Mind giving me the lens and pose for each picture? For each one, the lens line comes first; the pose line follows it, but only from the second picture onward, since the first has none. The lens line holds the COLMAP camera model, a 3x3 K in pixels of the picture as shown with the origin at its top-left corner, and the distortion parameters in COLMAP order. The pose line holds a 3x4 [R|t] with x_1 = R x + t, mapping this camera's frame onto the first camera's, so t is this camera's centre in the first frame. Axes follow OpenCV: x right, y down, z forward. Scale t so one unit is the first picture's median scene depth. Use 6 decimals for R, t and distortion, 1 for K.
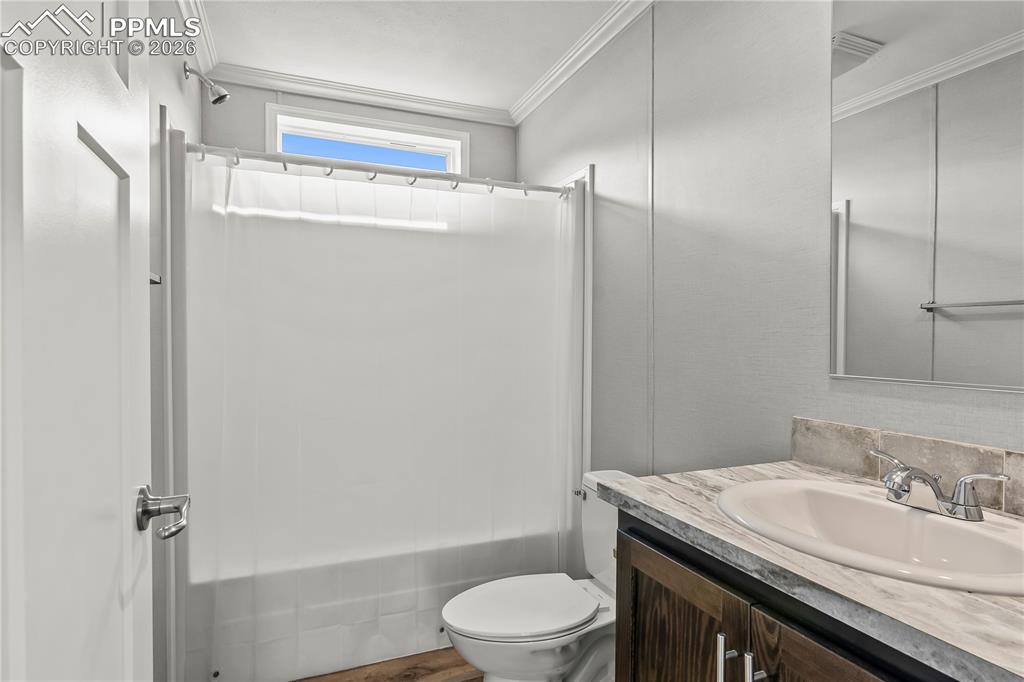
lens RADIAL K [[555.5, 0, 511.3], [0, 555.5, 343.0], [0, 0, 1]] dist [-0.001661, -0.000705]
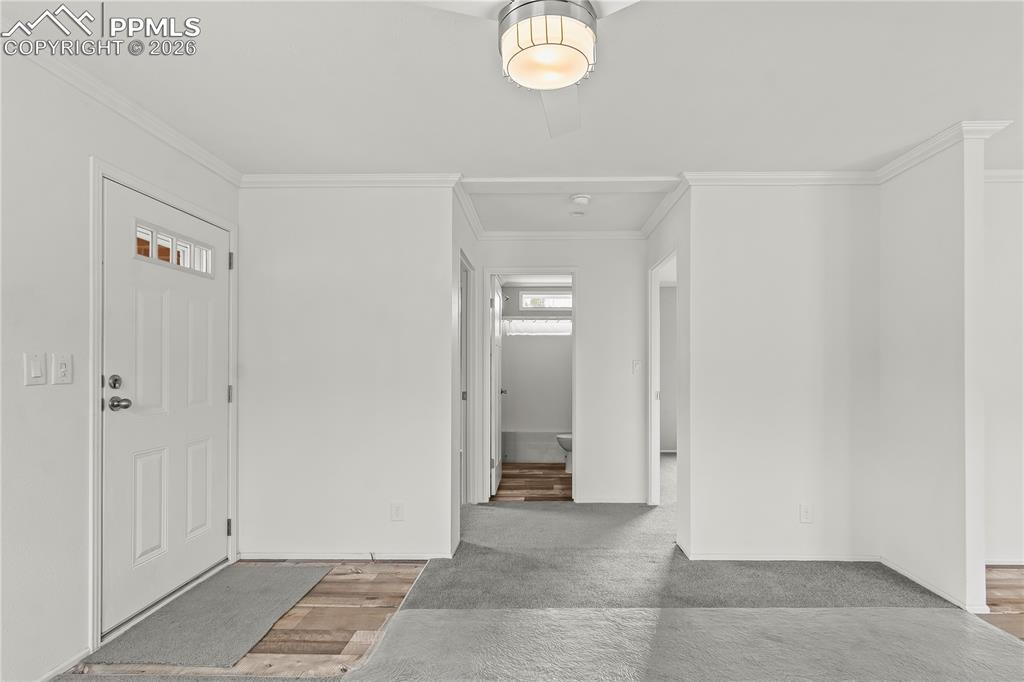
lens RADIAL K [[507.9, 0, 527.4], [0, 507.9, 368.3], [0, 0, 1]] dist [-0.001203, -0.000035]
pose [[0.914933, 0.000945, -0.403605, 0.939865], [-0.005879, 0.999922, -0.010986, 0.036282], [0.403563, 0.012424, 0.914868, -1.993150]]
